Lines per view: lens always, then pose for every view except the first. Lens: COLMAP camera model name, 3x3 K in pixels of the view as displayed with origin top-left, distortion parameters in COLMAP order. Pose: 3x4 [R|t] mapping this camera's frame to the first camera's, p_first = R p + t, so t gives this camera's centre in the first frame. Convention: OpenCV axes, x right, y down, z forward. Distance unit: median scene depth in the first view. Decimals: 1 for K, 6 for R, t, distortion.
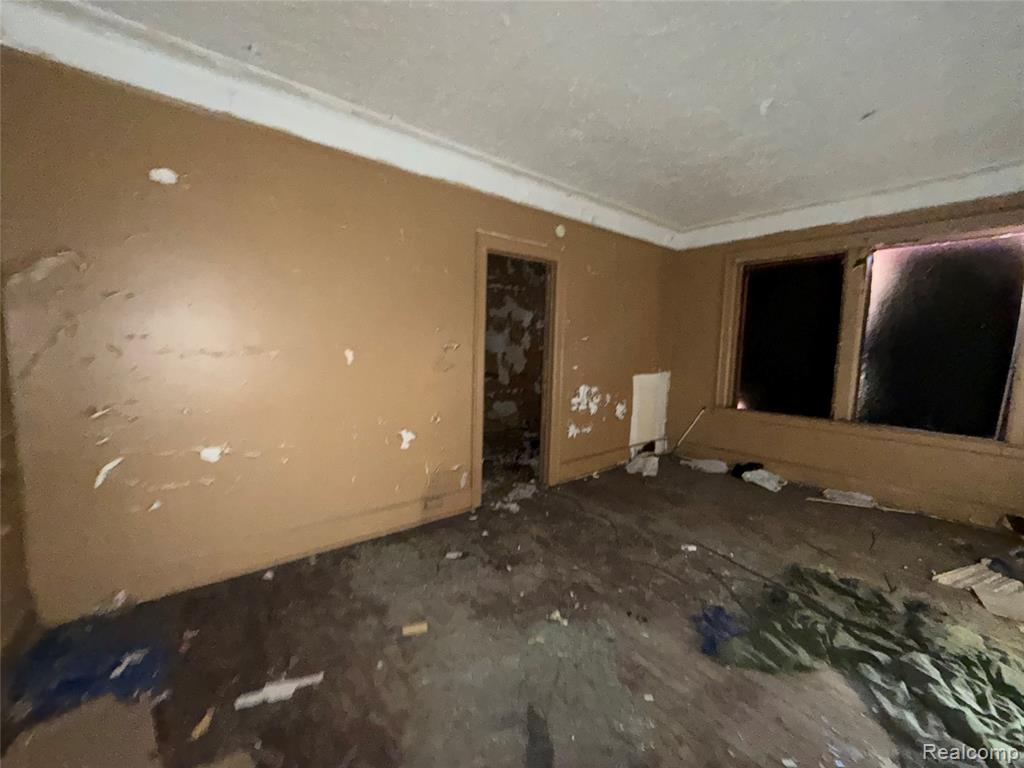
lens RADIAL K [[412.5, 0, 511.5], [0, 412.5, 384.1], [0, 0, 1]] dist [-0.000284, -0.000368]
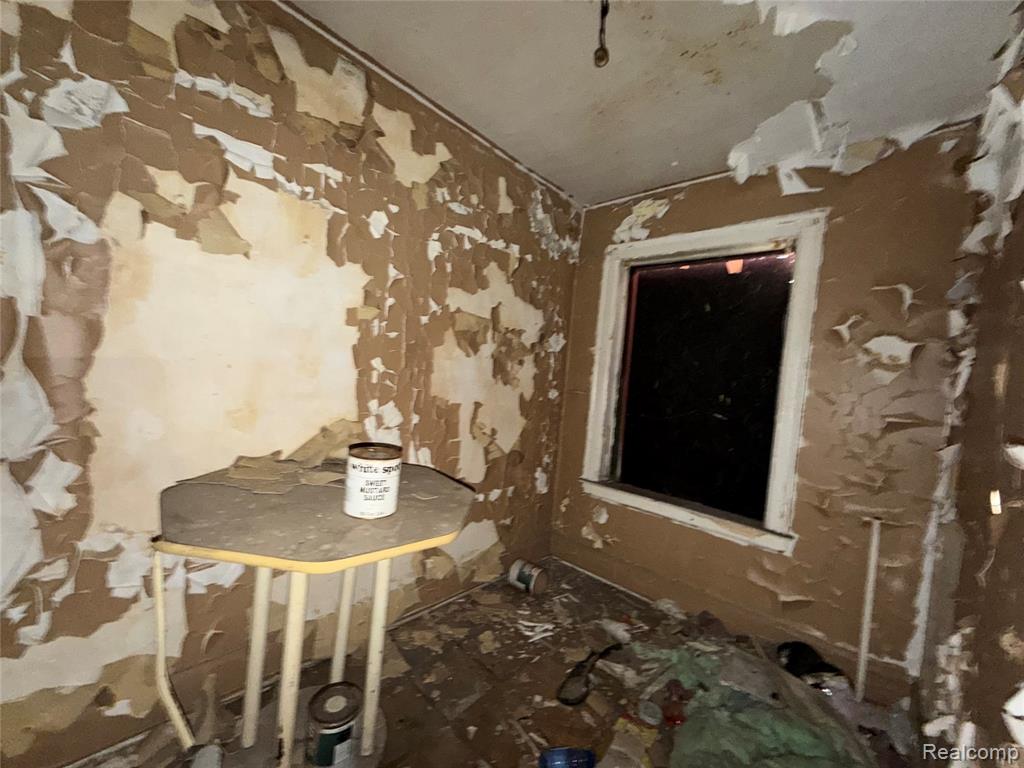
lens RADIAL K [[412.5, 0, 511.9], [0, 412.5, 383.9], [0, 0, 1]] dist [-0.000284, -0.000368]
pose [[0.988655, 0.060348, 0.137544, -0.039659], [-0.050581, 0.996016, -0.073437, -0.066041], [-0.141428, 0.065647, 0.987770, 0.585355]]
